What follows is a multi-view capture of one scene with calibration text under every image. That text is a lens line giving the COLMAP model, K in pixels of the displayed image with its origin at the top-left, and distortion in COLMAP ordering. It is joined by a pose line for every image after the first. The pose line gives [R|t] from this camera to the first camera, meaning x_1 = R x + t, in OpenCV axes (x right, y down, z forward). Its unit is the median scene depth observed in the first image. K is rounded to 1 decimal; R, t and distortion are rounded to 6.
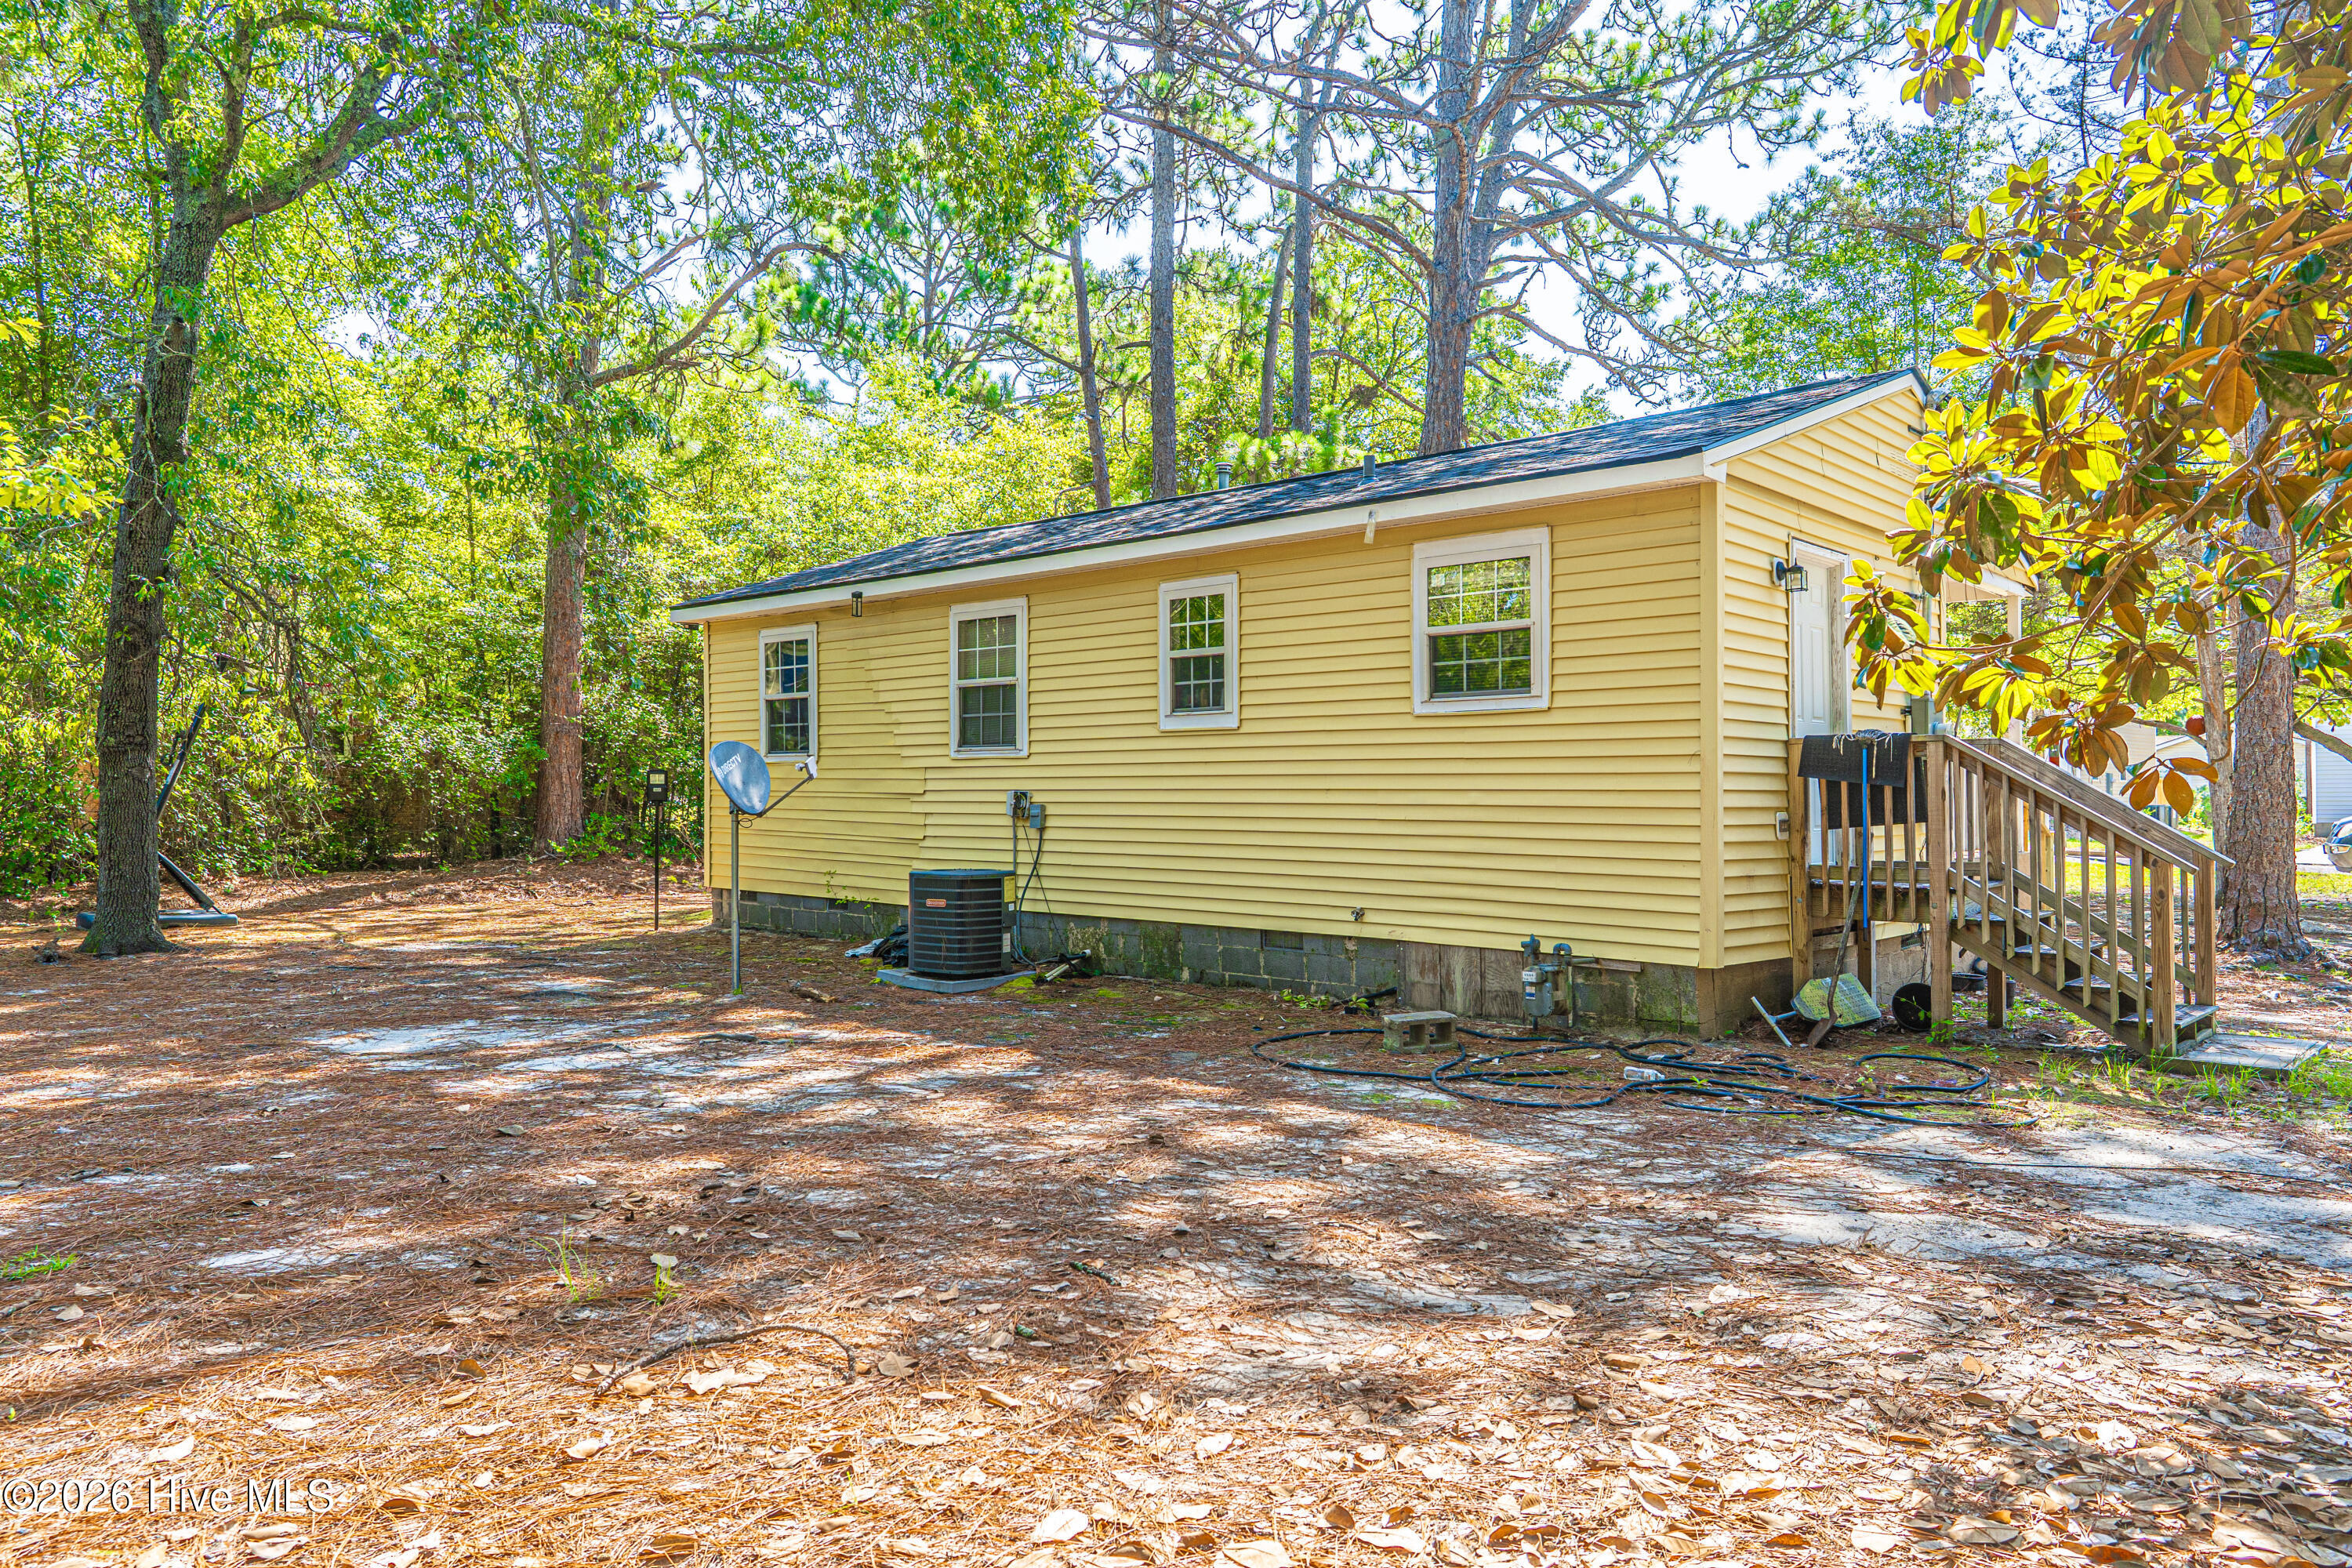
lens RADIAL K [[1545.1, 0, 1176.2], [0, 1545.1, 776.6], [0, 0, 1]] dist [0.003706, 0.000192]
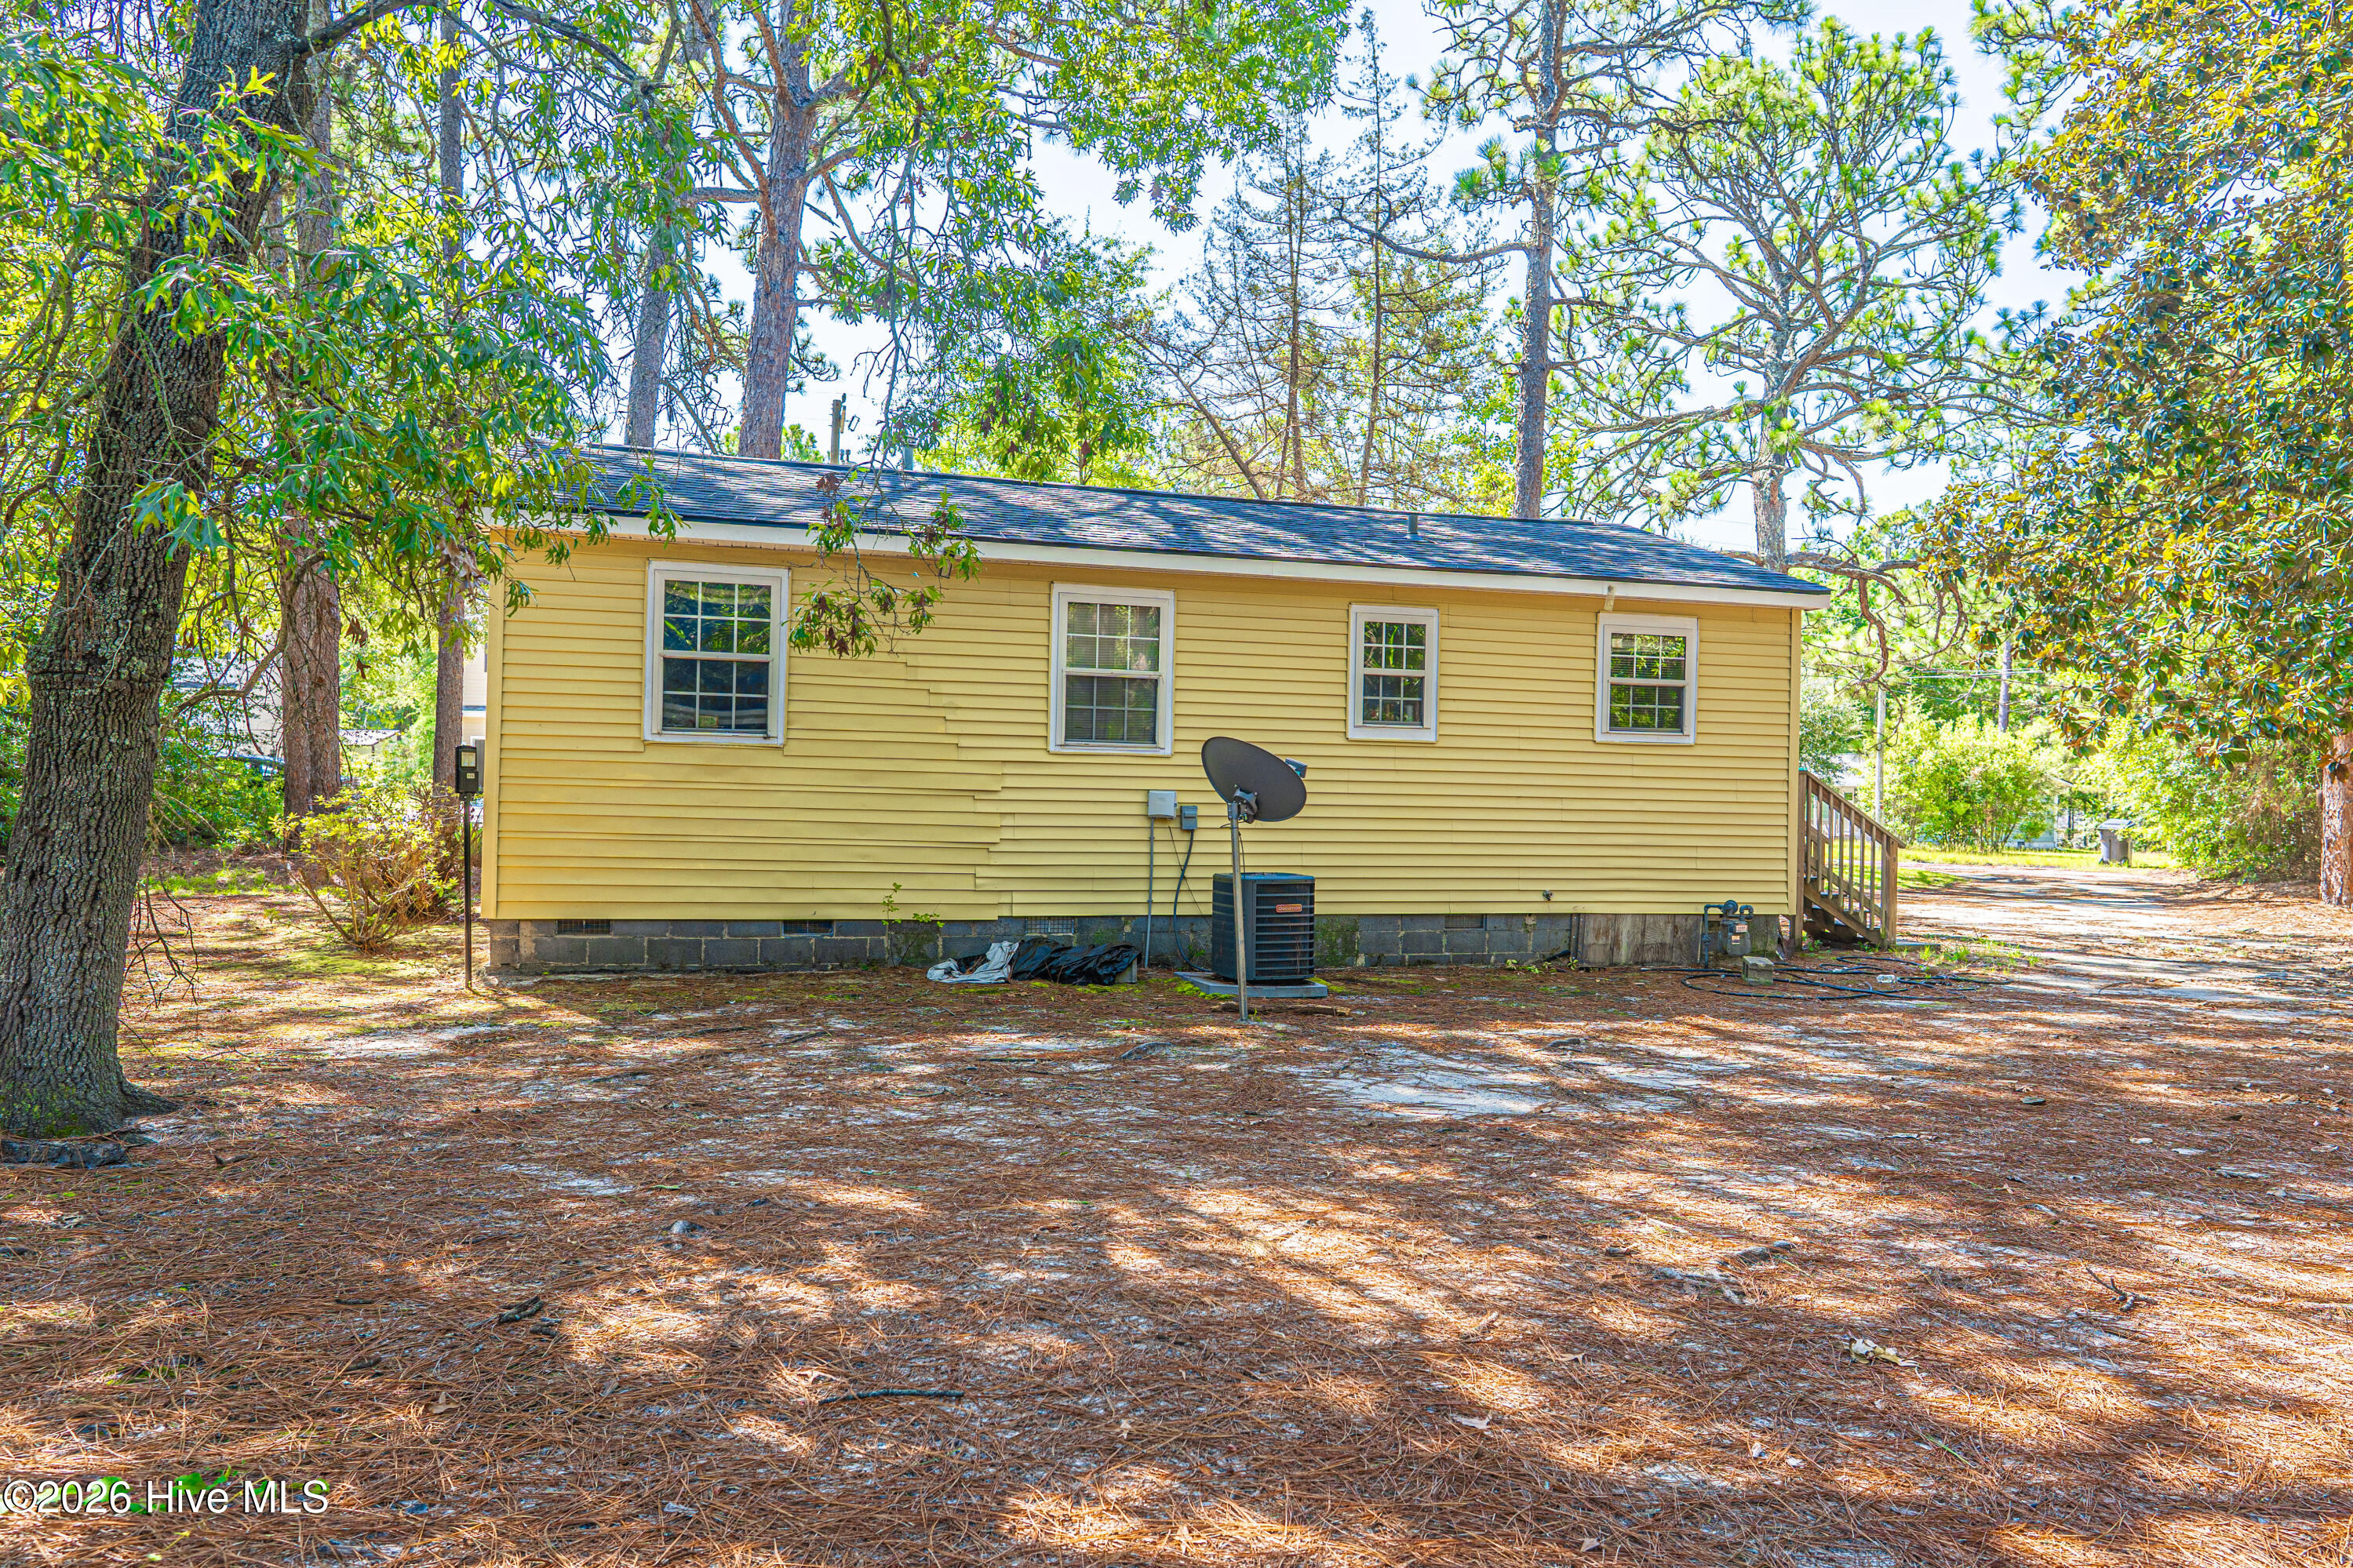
lens RADIAL K [[1197.7, 0, 1177.3], [0, 1197.7, 798.4], [0, 0, 1]] dist [-0.000790, 0.000021]
pose [[0.570091, 0.015916, 0.821427, -0.804480], [-0.023994, 0.999708, -0.002718, 0.017971], [-0.821231, -0.018160, 0.570307, 0.641151]]
